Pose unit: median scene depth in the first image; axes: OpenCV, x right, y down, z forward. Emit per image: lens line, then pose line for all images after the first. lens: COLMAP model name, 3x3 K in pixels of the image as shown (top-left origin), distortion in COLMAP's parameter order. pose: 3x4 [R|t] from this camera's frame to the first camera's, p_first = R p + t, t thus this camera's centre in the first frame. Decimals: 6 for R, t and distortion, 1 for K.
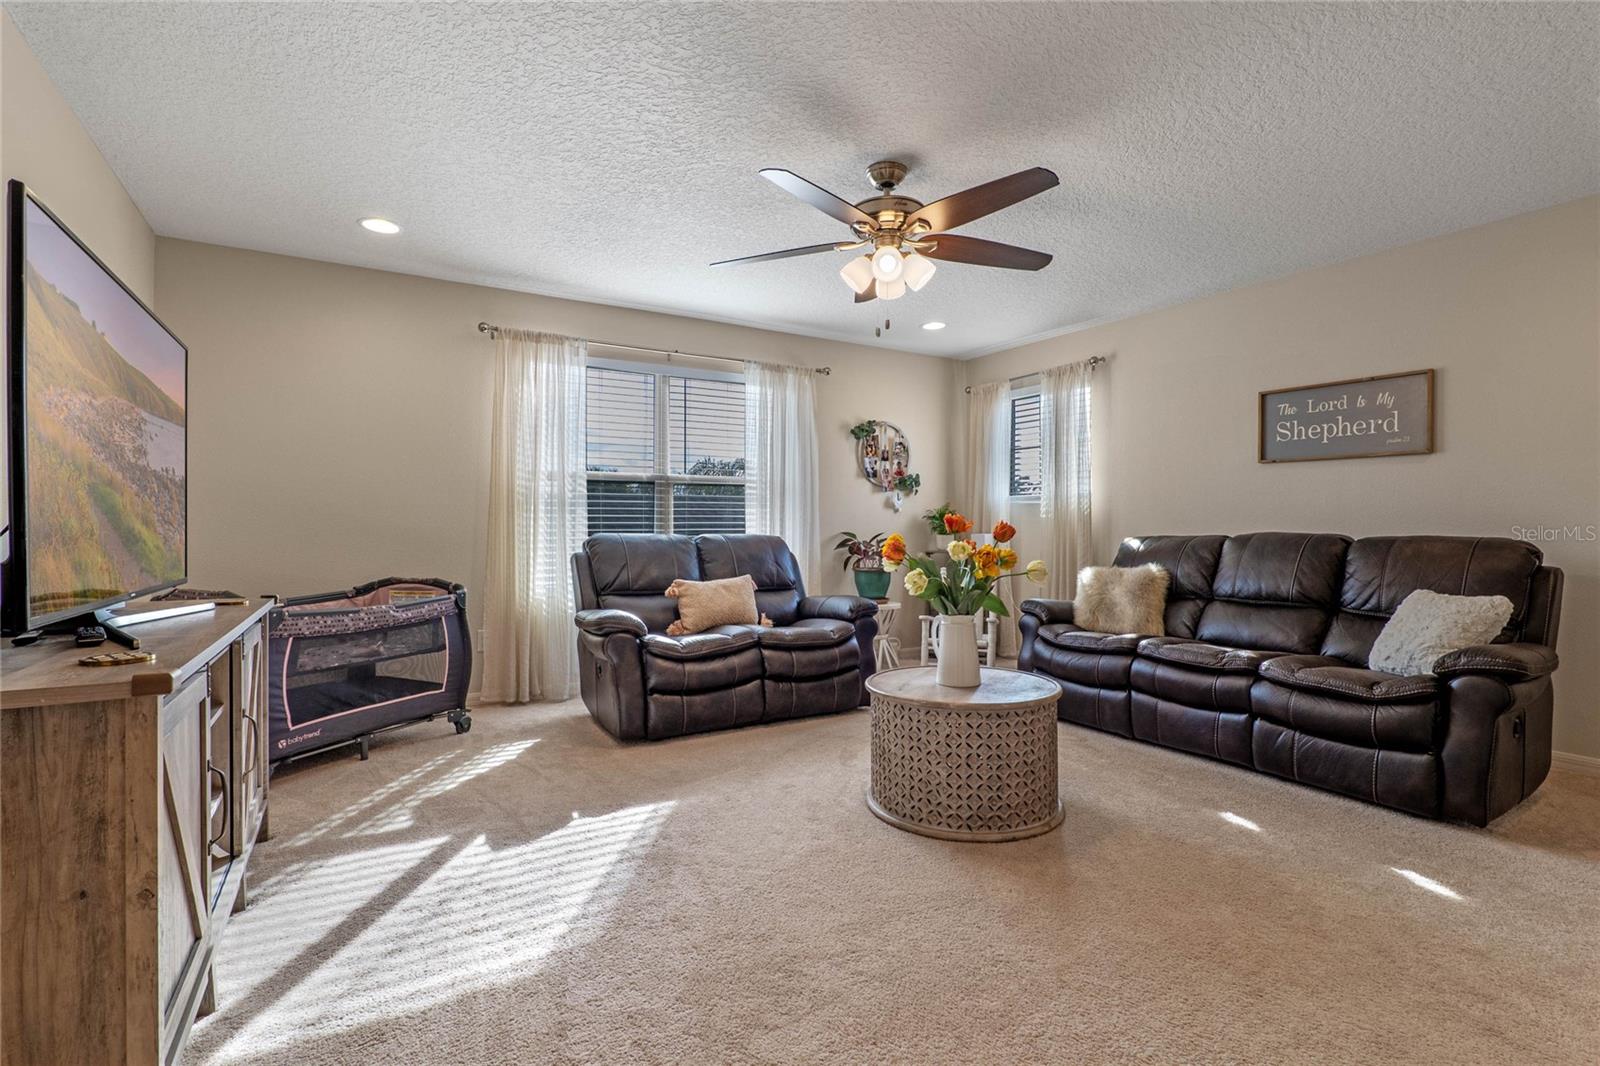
lens RADIAL K [[746.4, 0, 798.1], [0, 746.4, 530.6], [0, 0, 1]] dist [-0.020780, 0.005827]
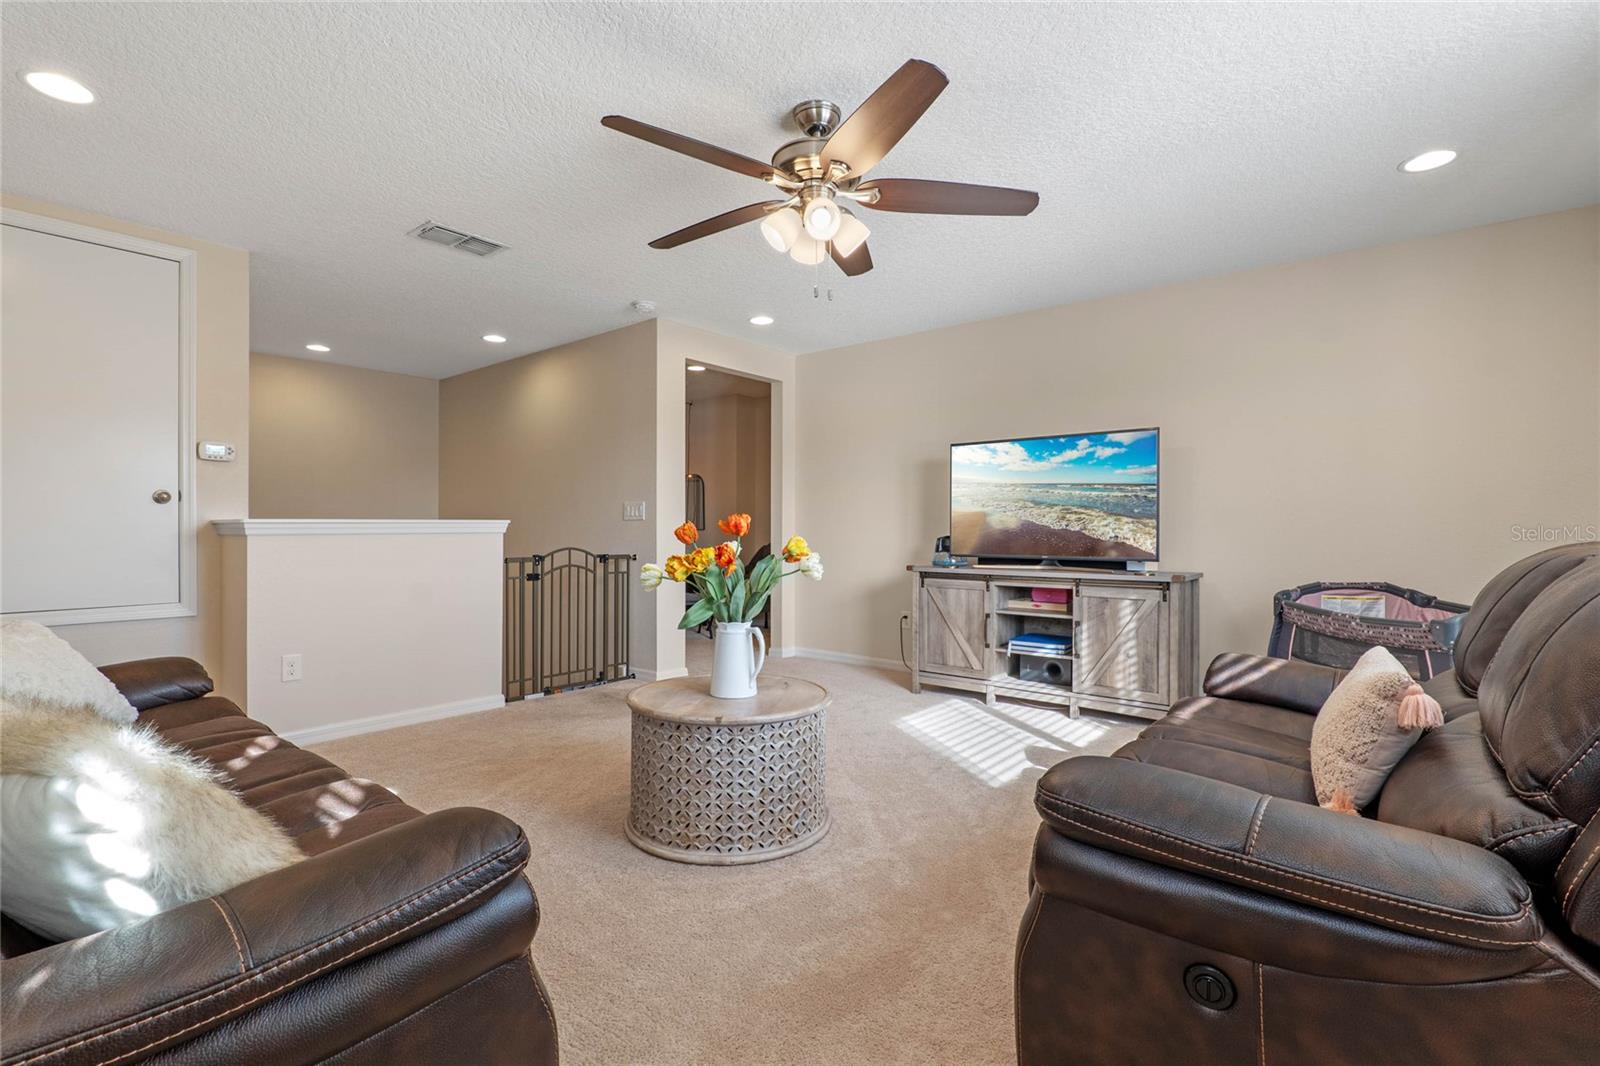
lens RADIAL K [[746.4, 0, 800.0], [0, 746.4, 530.5], [0, 0, 1]] dist [-0.020780, 0.005827]
pose [[-0.942760, 0.000357, -0.333470, 0.535763], [-0.000700, 0.999995, 0.003051, -0.006943], [0.333470, 0.003109, -0.942756, 2.255744]]
